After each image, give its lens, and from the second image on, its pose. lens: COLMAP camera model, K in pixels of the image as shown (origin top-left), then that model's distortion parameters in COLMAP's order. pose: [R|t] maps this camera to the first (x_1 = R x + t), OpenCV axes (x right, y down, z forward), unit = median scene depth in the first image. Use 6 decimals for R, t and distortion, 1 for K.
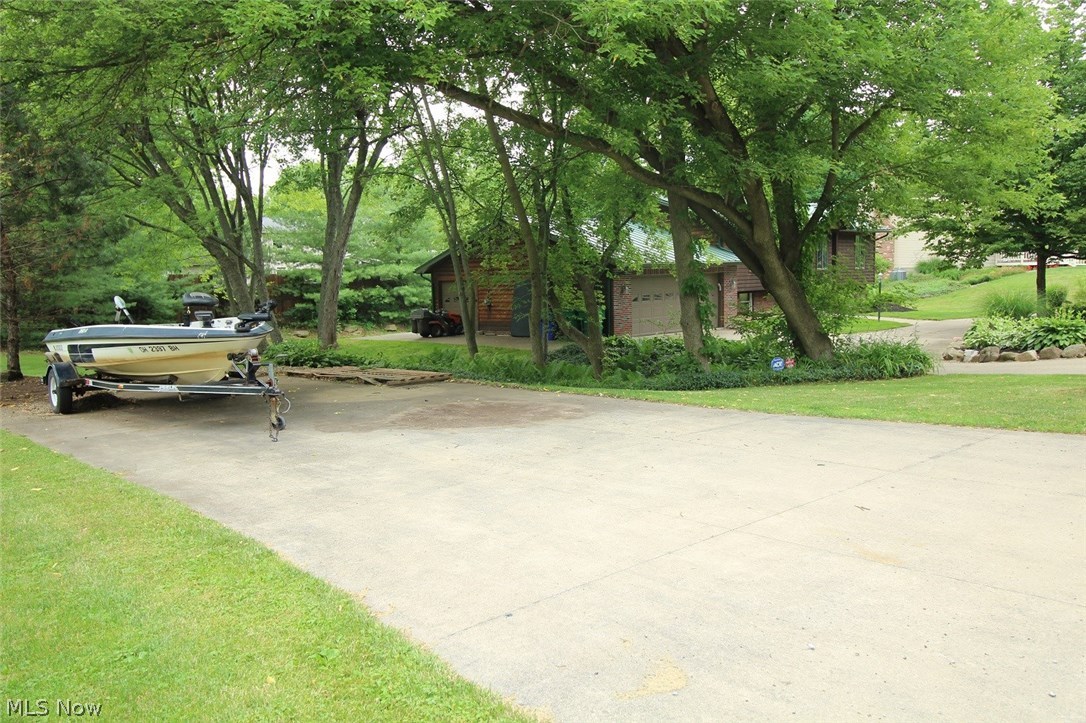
lens RADIAL K [[861.6, 0, 541.9], [0, 861.6, 361.7], [0, 0, 1]] dist [0.003274, 0.000630]
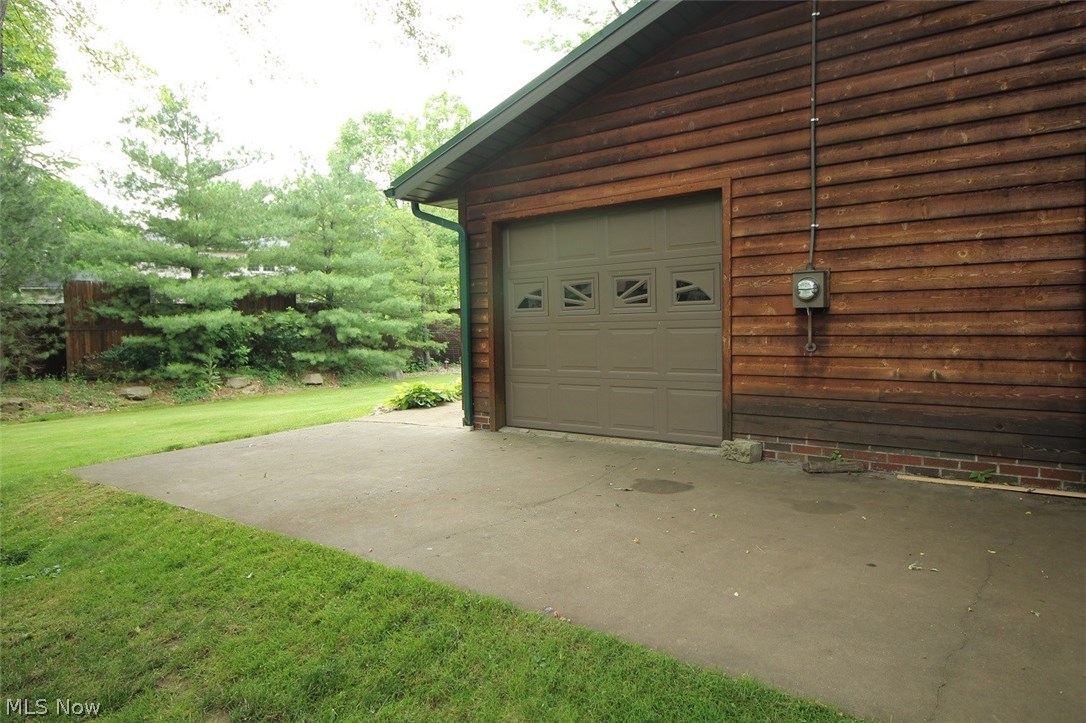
lens RADIAL K [[681.6, 0, 544.8], [0, 681.6, 356.8], [0, 0, 1]] dist [0.002623, 0.000253]
pose [[0.989406, 0.001759, 0.145166, -0.087623], [0.006250, 0.998483, -0.054696, -0.028835], [-0.145042, 0.055024, 0.987894, 0.525751]]
